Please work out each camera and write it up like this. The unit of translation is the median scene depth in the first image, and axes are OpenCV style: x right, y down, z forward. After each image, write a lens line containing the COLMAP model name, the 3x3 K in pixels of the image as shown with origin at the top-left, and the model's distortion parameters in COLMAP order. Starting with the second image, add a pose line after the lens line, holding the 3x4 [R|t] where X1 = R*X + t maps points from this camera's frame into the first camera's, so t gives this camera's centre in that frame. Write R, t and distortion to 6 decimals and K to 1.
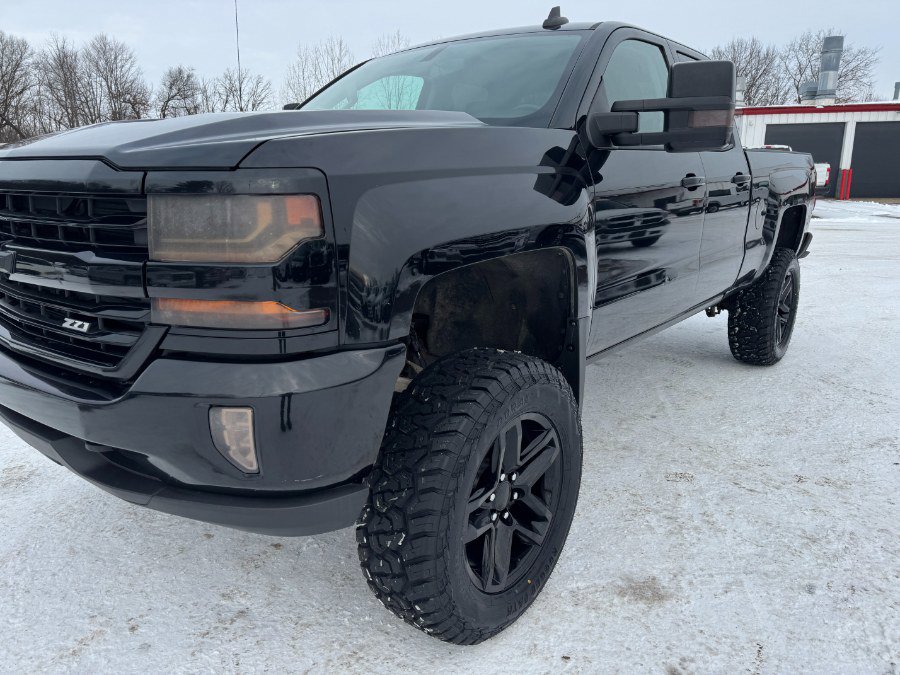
lens RADIAL K [[629.7, 0, 455.6], [0, 629.7, 337.8], [0, 0, 1]] dist [0.022390, -0.025524]
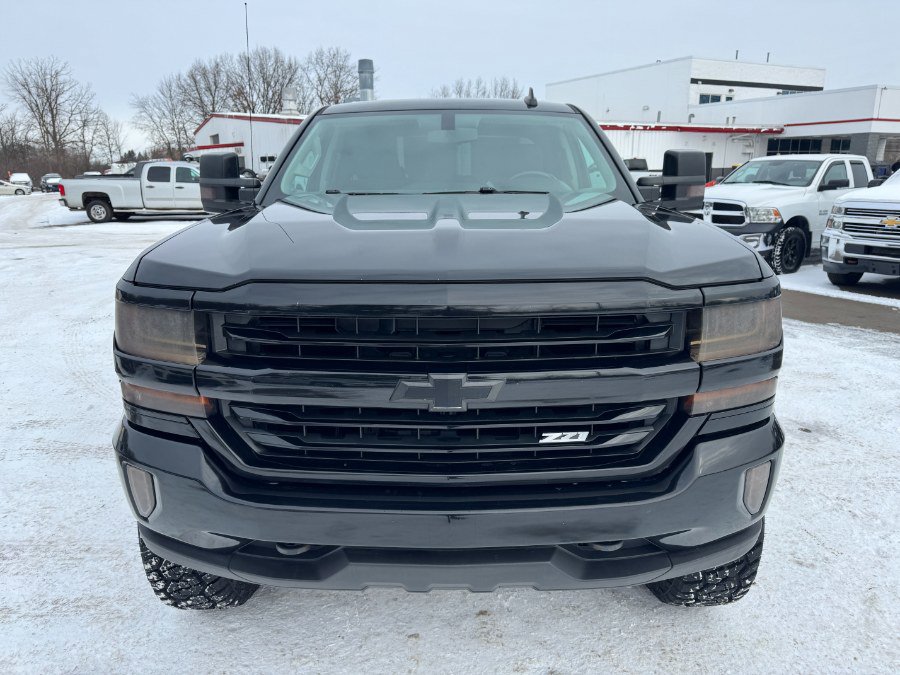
lens RADIAL K [[629.7, 0, 447.5], [0, 629.7, 330.7], [0, 0, 1]] dist [0.022390, -0.025524]
pose [[0.783402, -0.156328, 0.601534, -0.421310], [0.162383, 0.985715, 0.044692, -0.083906], [-0.599927, 0.062667, 0.797596, 0.094645]]
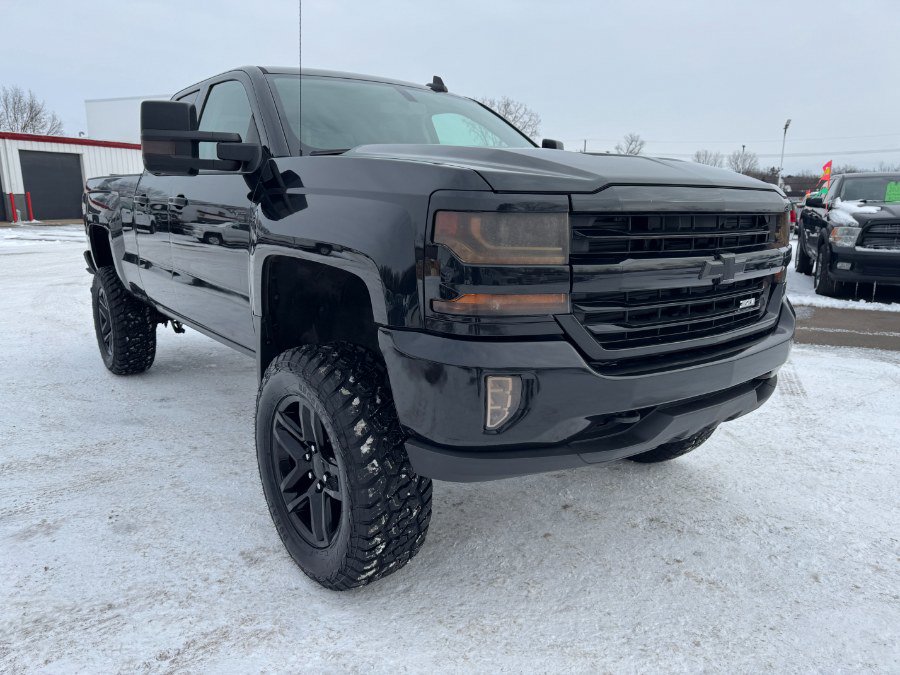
lens RADIAL K [[629.7, 0, 439.3], [0, 629.7, 338.1], [0, 0, 1]] dist [0.022390, -0.025524]
pose [[0.239713, -0.199771, 0.950068, -0.685356], [0.232907, 0.961856, 0.143484, -0.099973], [-0.942492, 0.186883, 0.277097, 0.405386]]
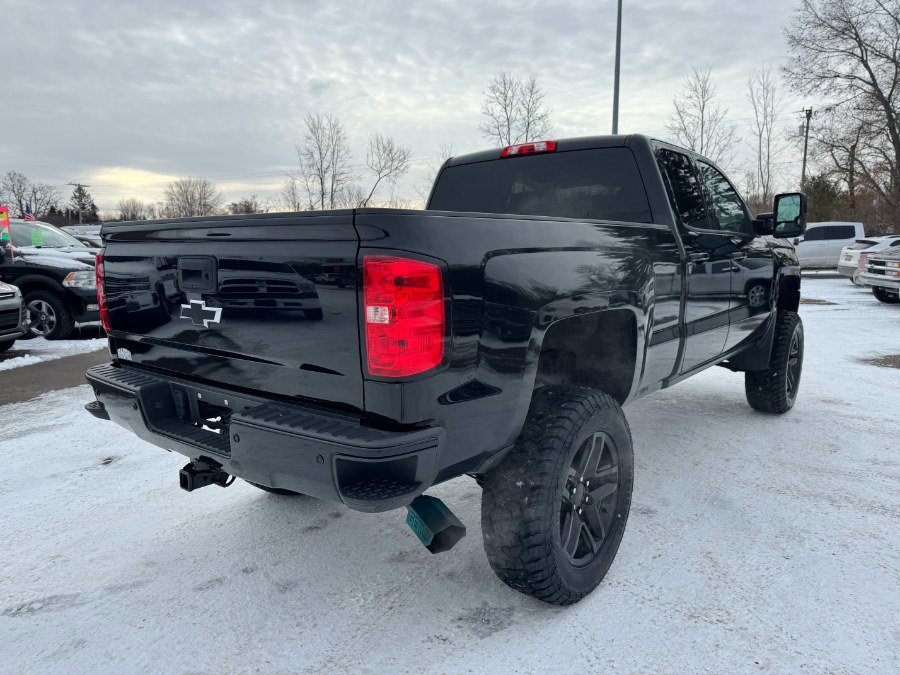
lens RADIAL K [[629.7, 0, 452.4], [0, 629.7, 330.4], [0, 0, 1]] dist [0.022390, -0.025524]
pose [[-0.999870, 0.009412, 0.013056, 0.259936], [0.013642, 0.926032, 0.377198, -0.430903], [-0.008540, 0.377328, -0.926040, 1.614759]]
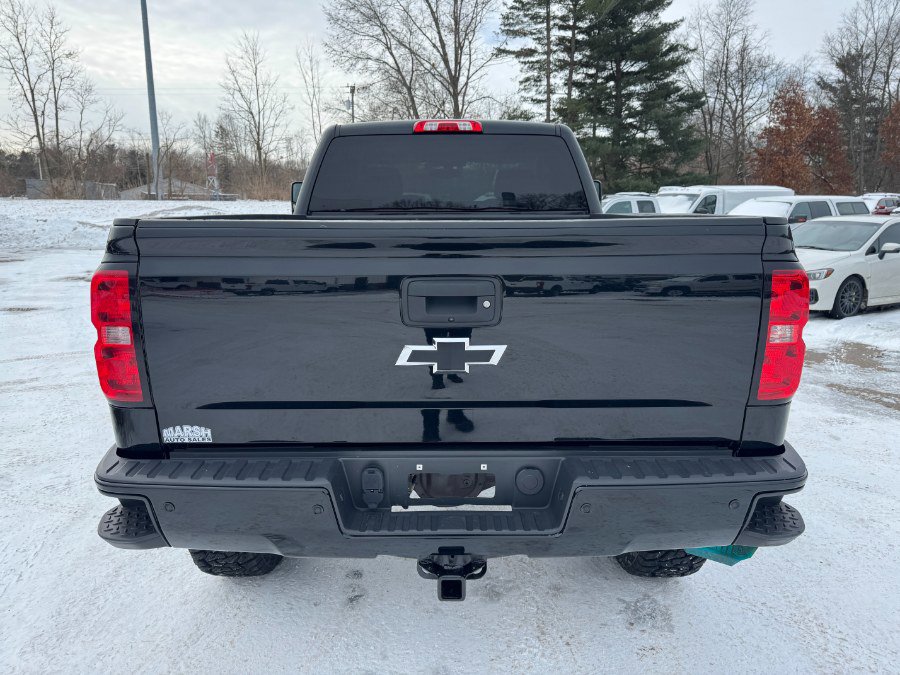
lens RADIAL K [[629.7, 0, 449.5], [0, 629.7, 331.2], [0, 0, 1]] dist [0.022390, -0.025524]
pose [[-0.788556, 0.123834, -0.602366, 0.639481], [-0.150467, 0.910890, 0.384237, -0.408499], [0.596271, 0.393629, -0.699655, 1.411452]]
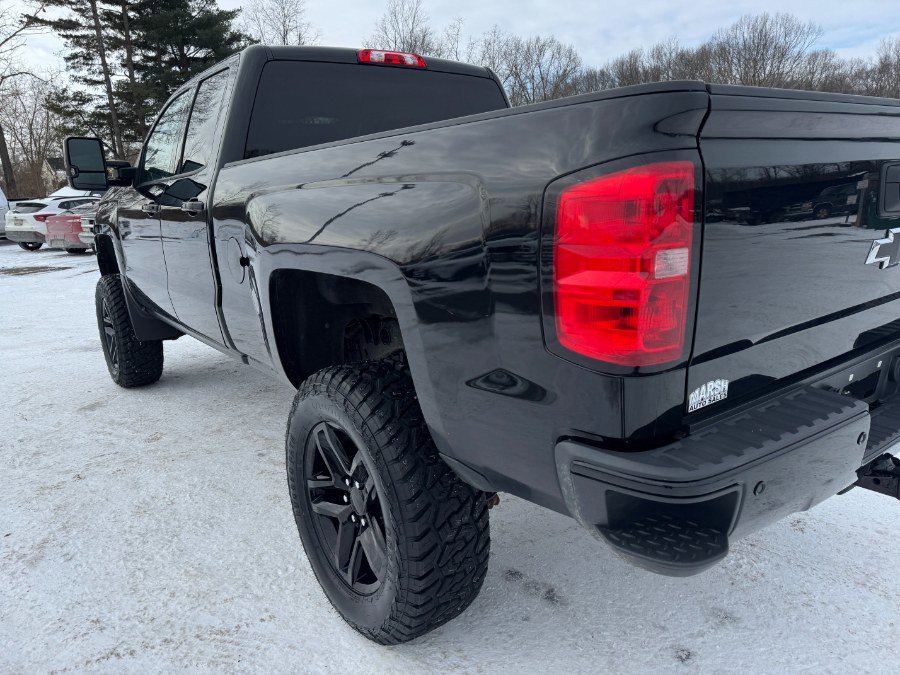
lens RADIAL K [[629.7, 0, 444.6], [0, 629.7, 333.8], [0, 0, 1]] dist [0.022390, -0.025524]
pose [[-0.274568, 0.228611, -0.933997, 0.805118], [-0.200369, 0.936402, 0.288103, -0.279405], [0.940460, 0.266247, -0.211299, 1.062662]]
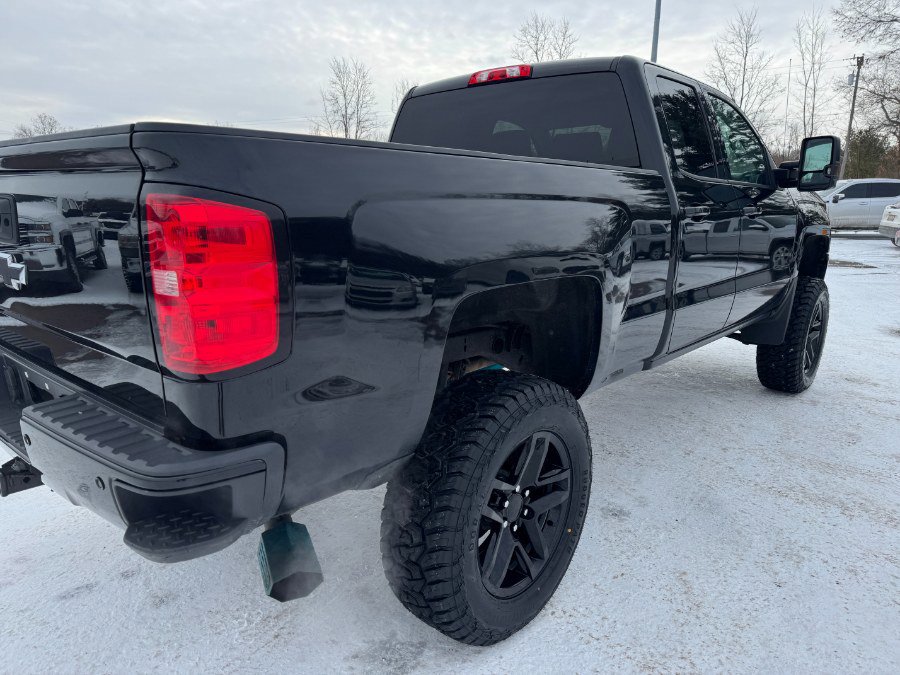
lens RADIAL K [[629.7, 0, 449.6], [0, 629.7, 332.2], [0, 0, 1]] dist [0.022390, -0.025524]
pose [[-0.998255, -0.019199, 0.055842, 0.184660], [0.007812, 0.894422, 0.447155, -0.397778], [-0.058531, 0.446811, -0.892712, 1.504408]]
